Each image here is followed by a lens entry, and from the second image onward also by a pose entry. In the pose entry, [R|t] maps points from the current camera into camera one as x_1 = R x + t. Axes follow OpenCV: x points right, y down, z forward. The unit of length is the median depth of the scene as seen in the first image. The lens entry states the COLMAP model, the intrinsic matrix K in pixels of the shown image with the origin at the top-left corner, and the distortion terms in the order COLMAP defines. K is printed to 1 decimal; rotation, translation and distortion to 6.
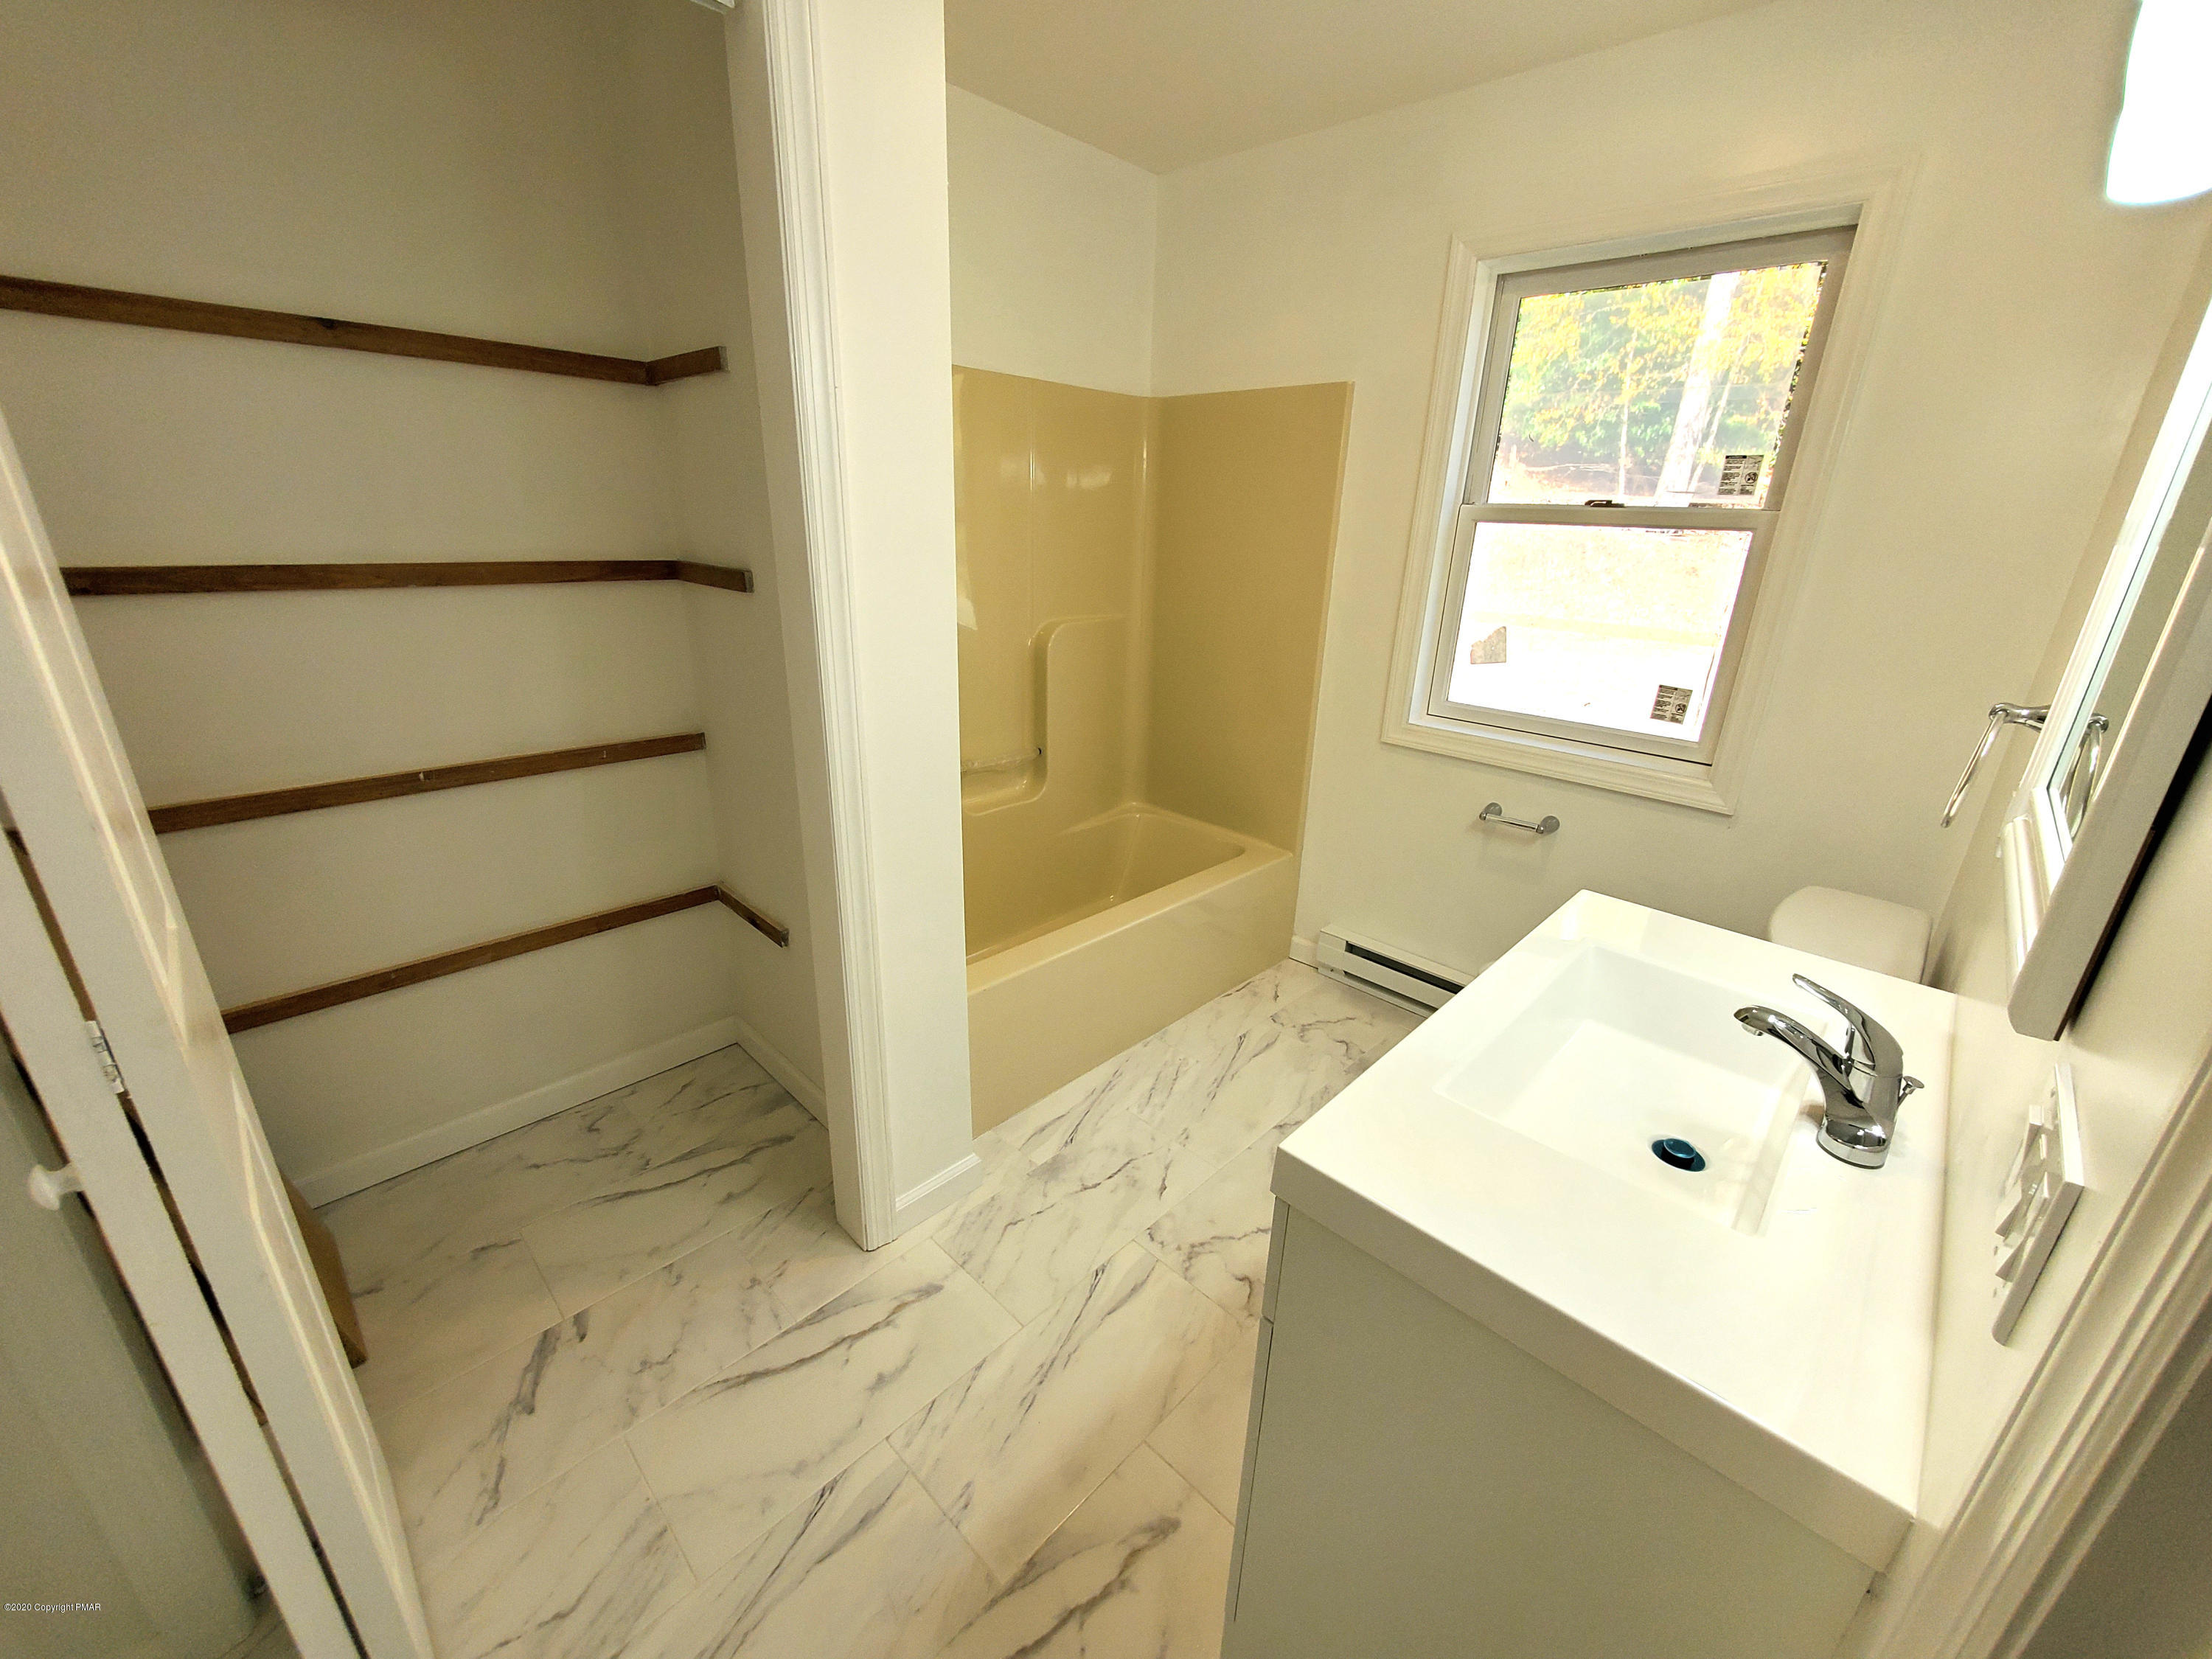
lens RADIAL K [[877.5, 0, 1107.5], [0, 877.5, 842.6], [0, 0, 1]] dist [-0.002766, -0.000447]
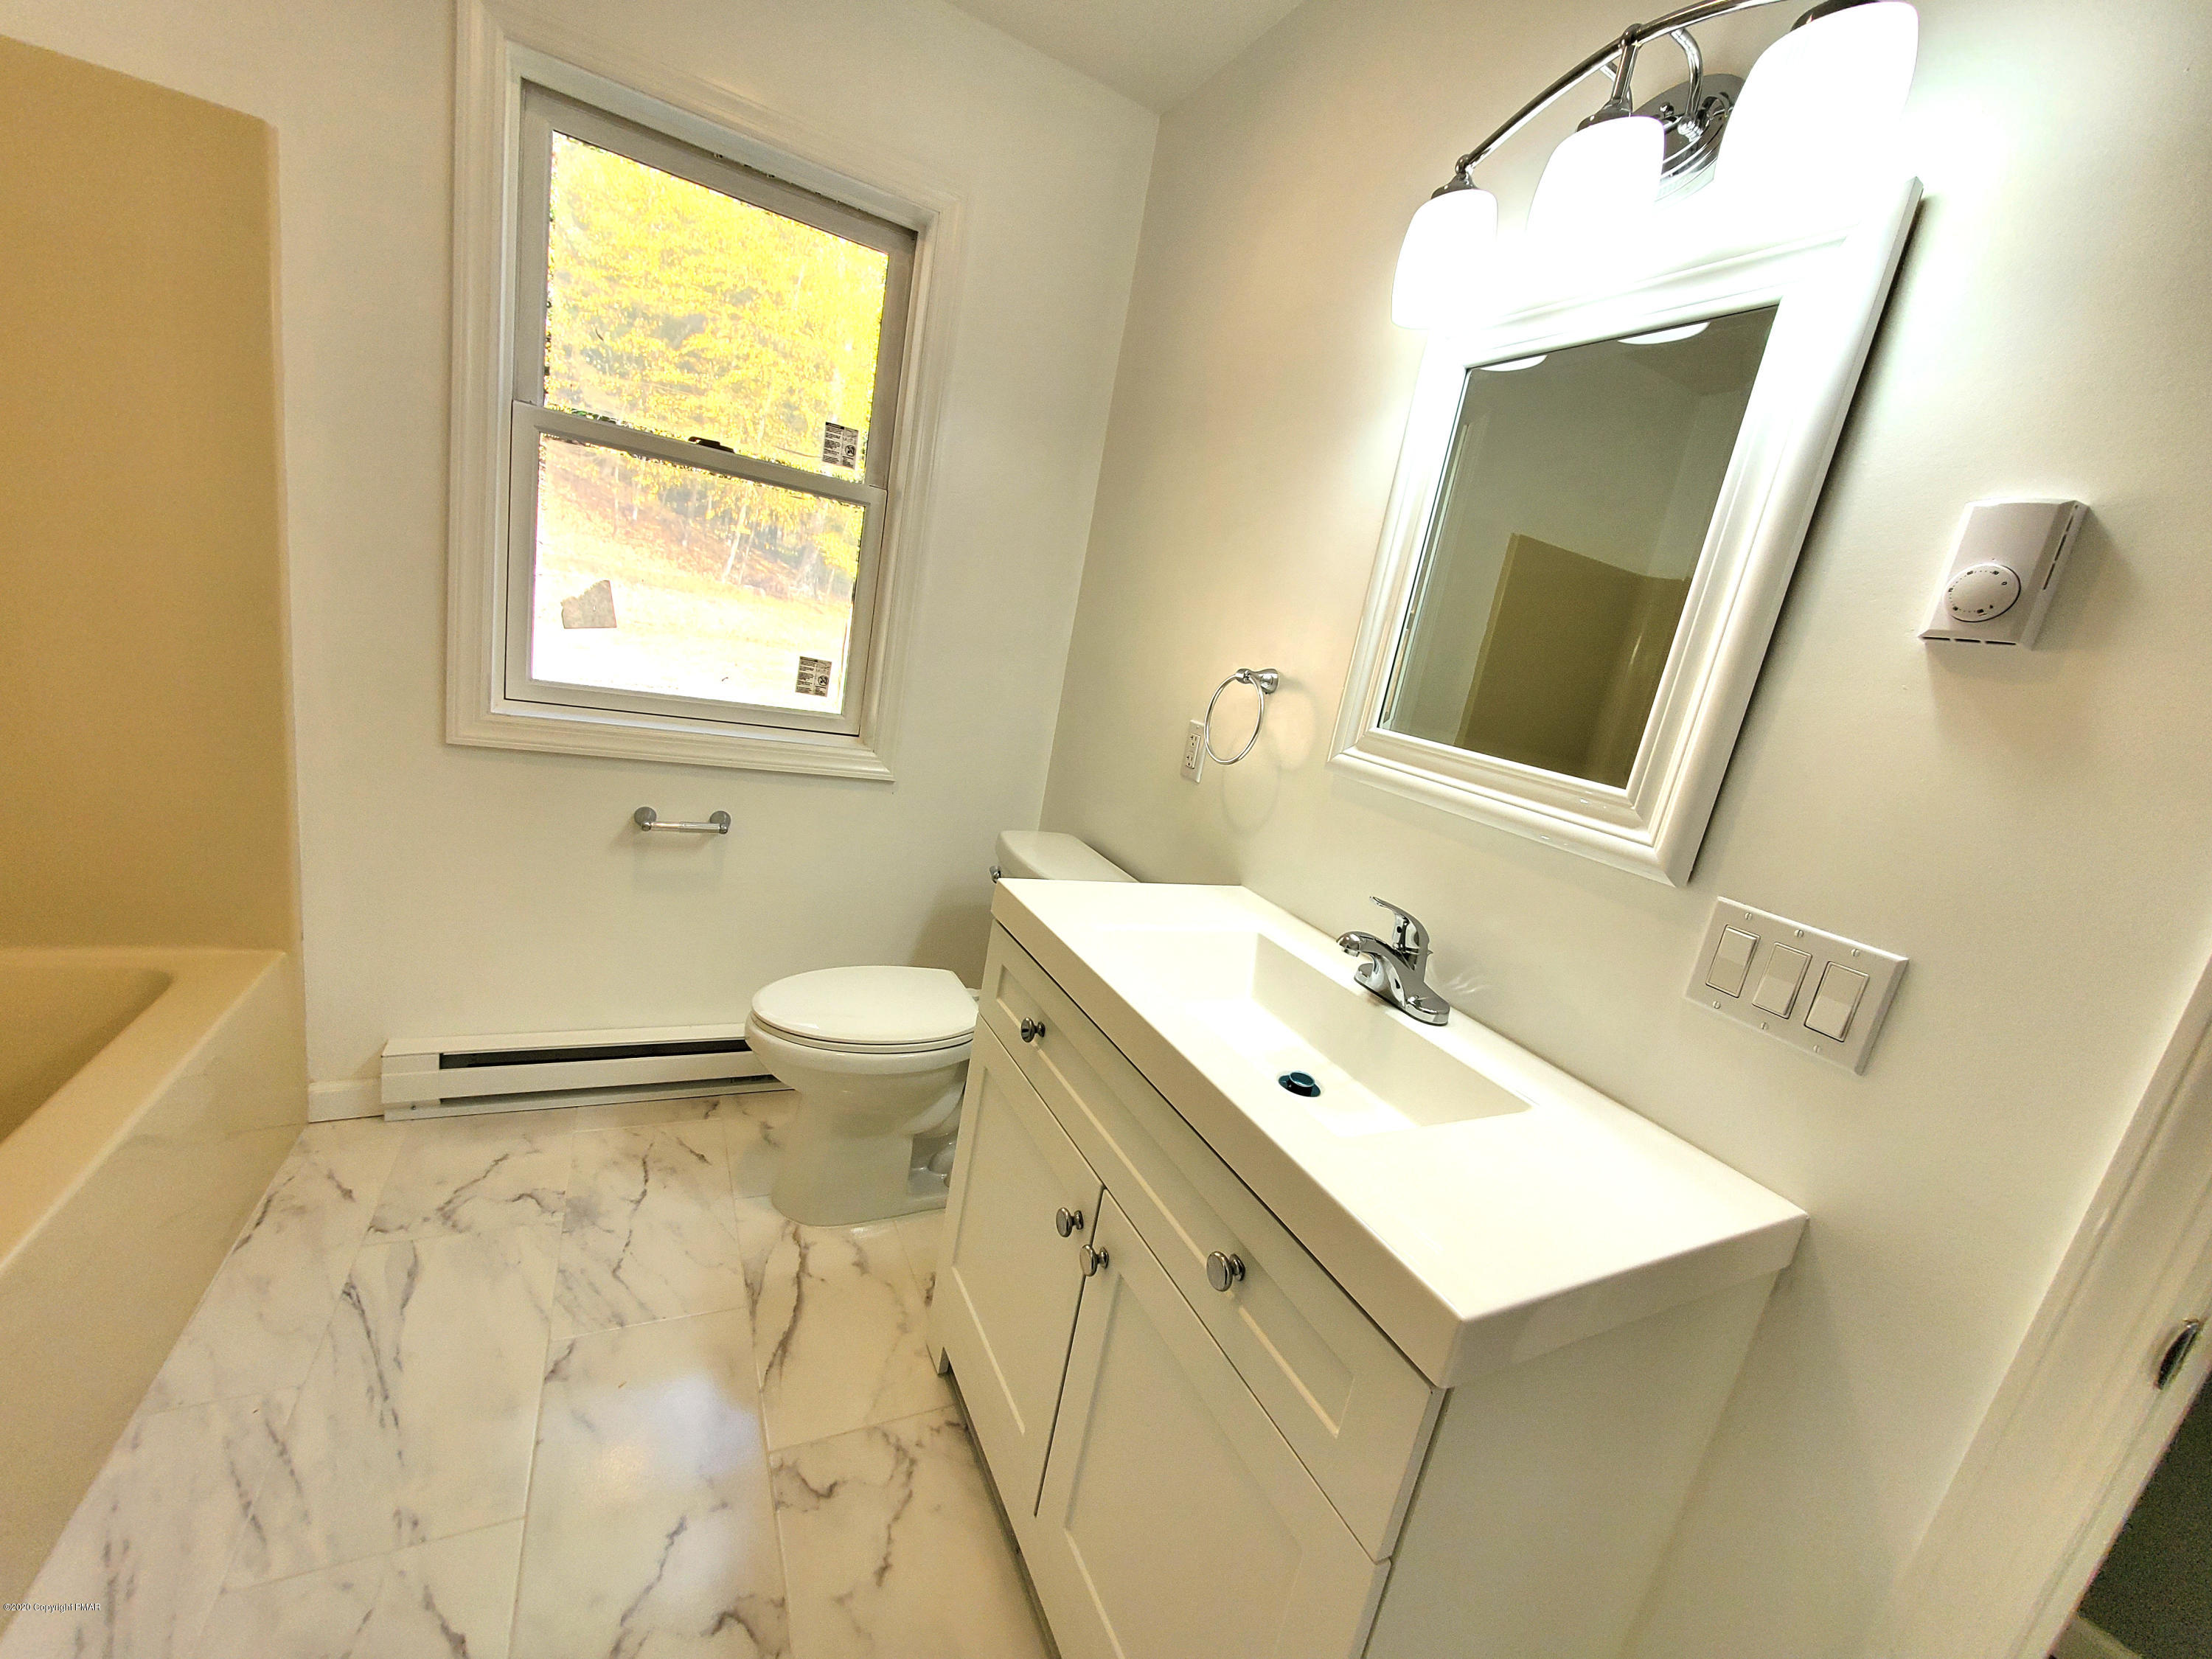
lens RADIAL K [[877.5, 0, 1101.7], [0, 877.5, 842.5], [0, 0, 1]] dist [-0.002766, -0.000447]
pose [[0.318466, -0.194308, 0.927806, -0.171360], [0.170499, 0.974545, 0.145573, -0.061457], [-0.932475, 0.111830, 0.343489, 0.363656]]
